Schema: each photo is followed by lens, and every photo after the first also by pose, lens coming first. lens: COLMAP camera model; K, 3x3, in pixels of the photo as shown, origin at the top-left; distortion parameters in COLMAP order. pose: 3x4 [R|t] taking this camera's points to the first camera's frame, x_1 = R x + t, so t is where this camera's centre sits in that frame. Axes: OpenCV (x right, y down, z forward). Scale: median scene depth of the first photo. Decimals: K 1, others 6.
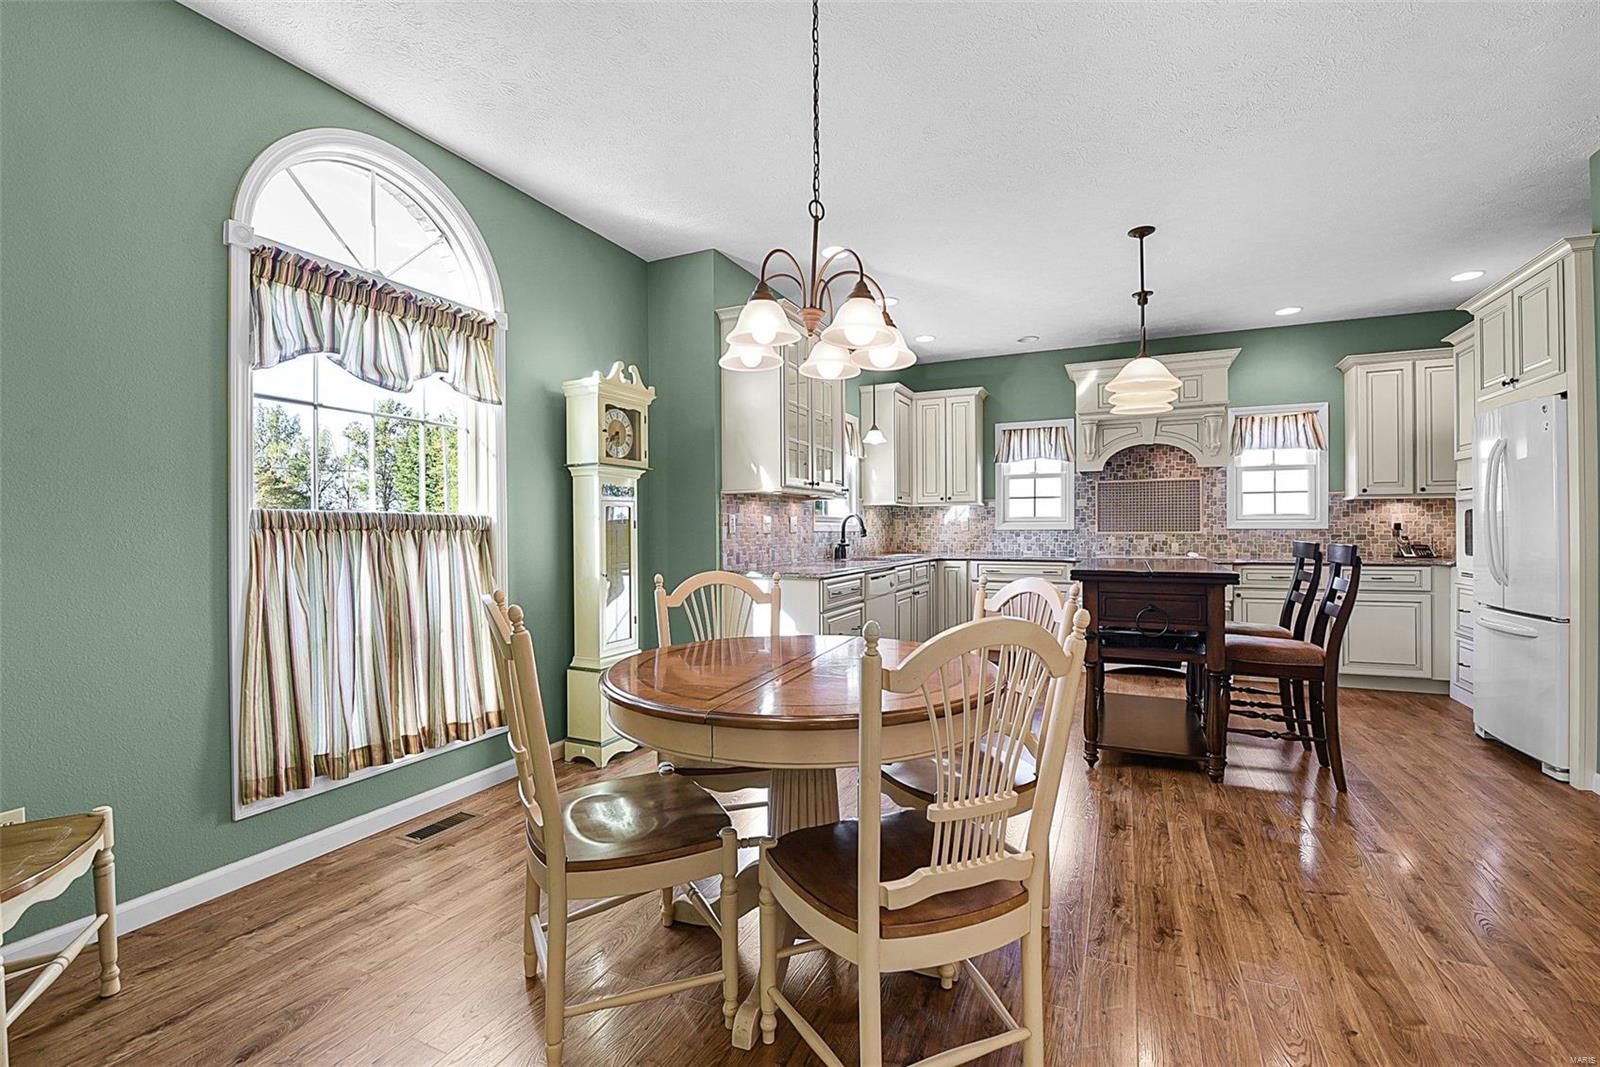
lens RADIAL K [[708.8, 0, 800.0], [0, 708.8, 533.5], [0, 0, 1]] dist [-0.010385, -0.000615]
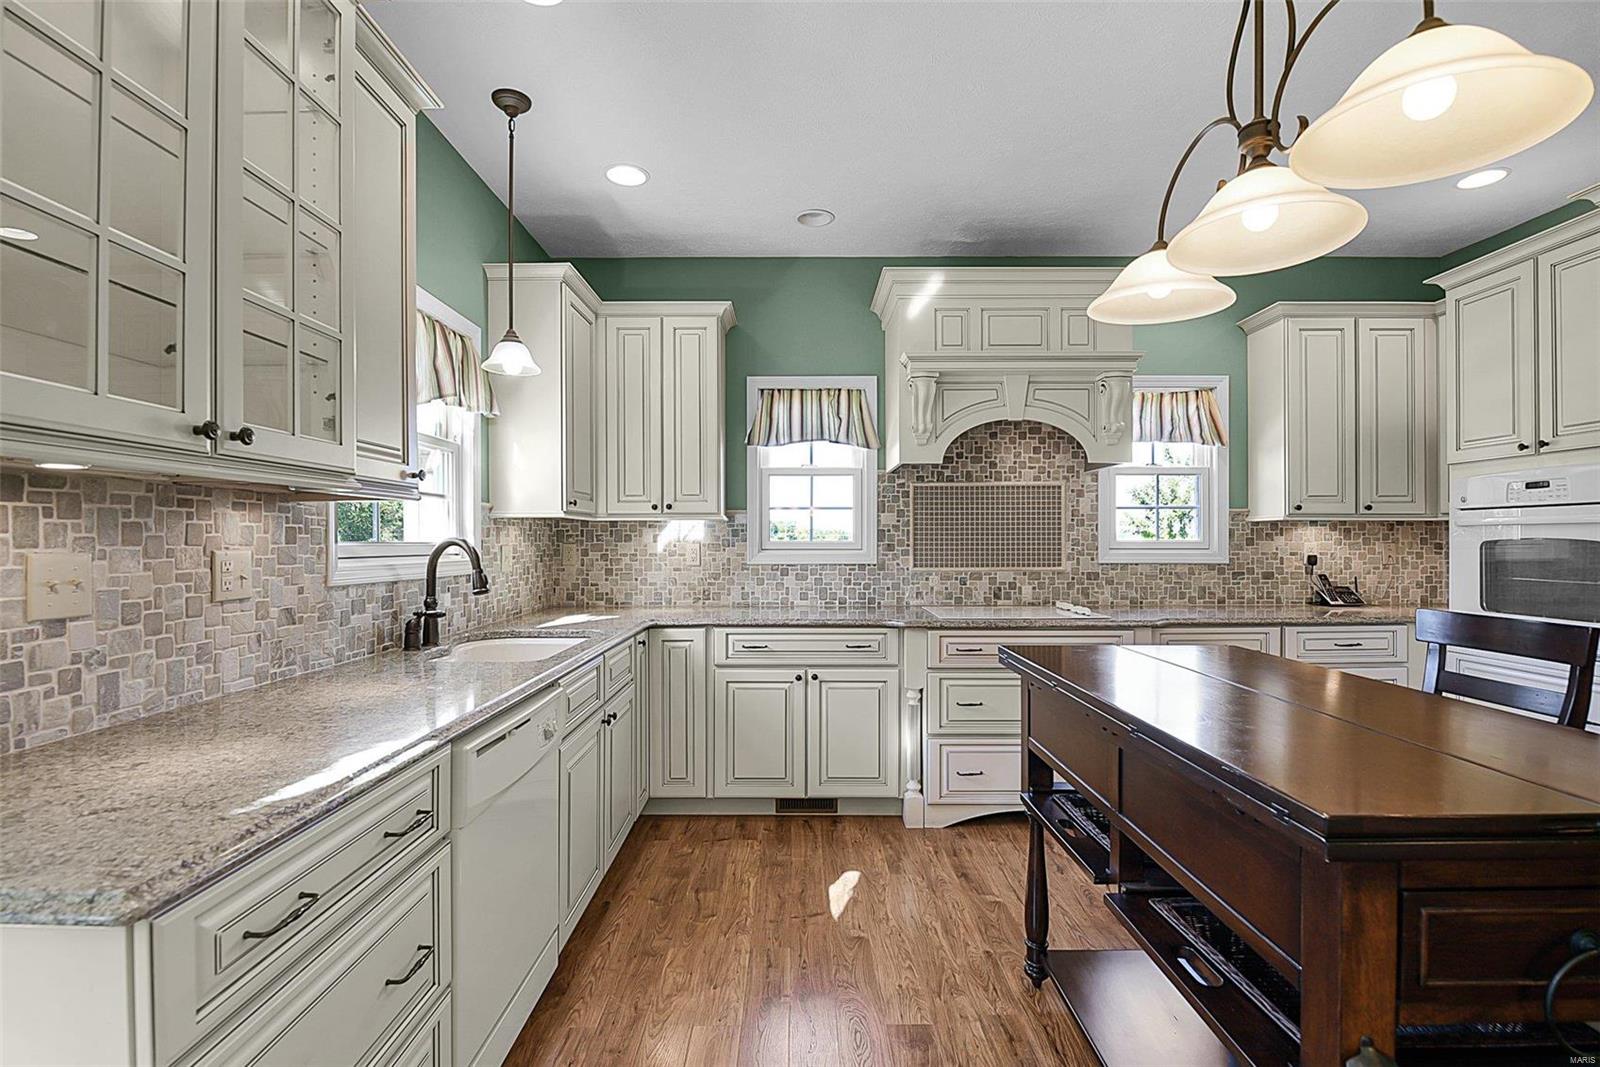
lens RADIAL K [[753.2, 0, 795.3], [0, 753.2, 536.6], [0, 0, 1]] dist [-0.000582, -0.000043]
pose [[0.910370, 0.005723, 0.413755, 0.072298], [-0.000031, 0.999905, -0.013763, -0.021973], [-0.413794, 0.012517, 0.910284, 0.508396]]
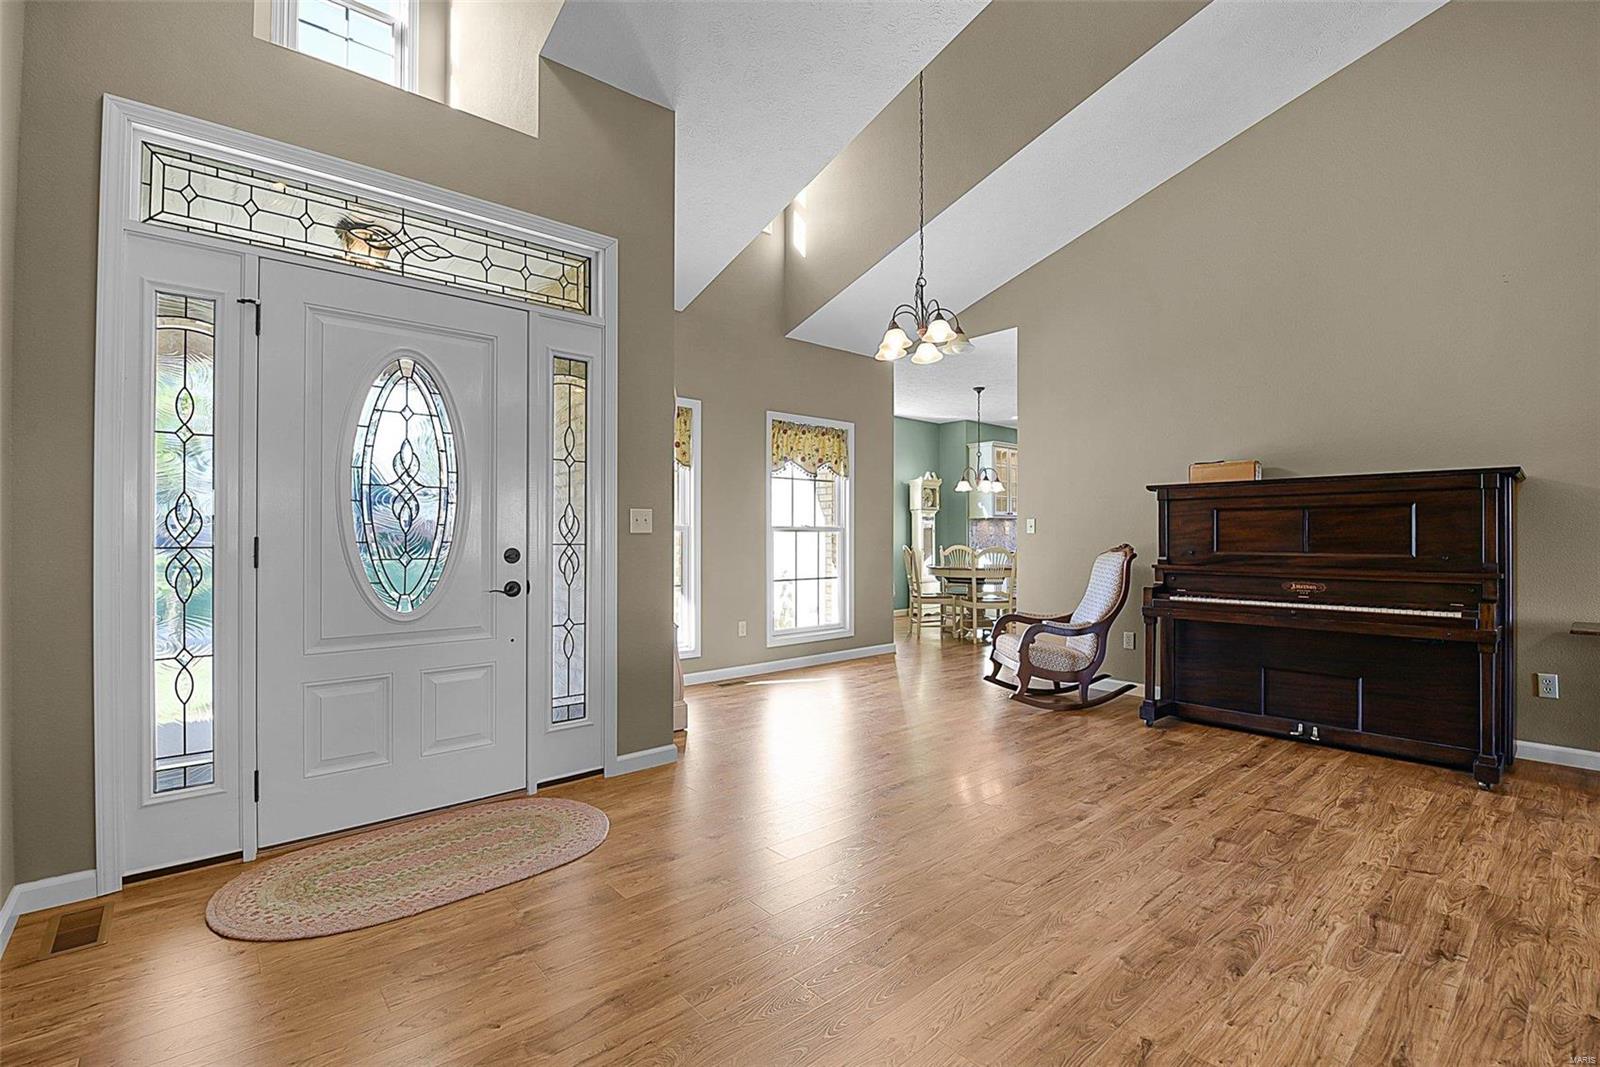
lens RADIAL K [[708.8, 0, 800.0], [0, 708.8, 533.5], [0, 0, 1]] dist [-0.010385, -0.000615]
pose [[0.913528, -0.003486, -0.406760, 0.257503], [-0.003363, 0.999864, -0.016122, 0.027671], [0.406761, 0.016096, 0.913393, -1.083110]]
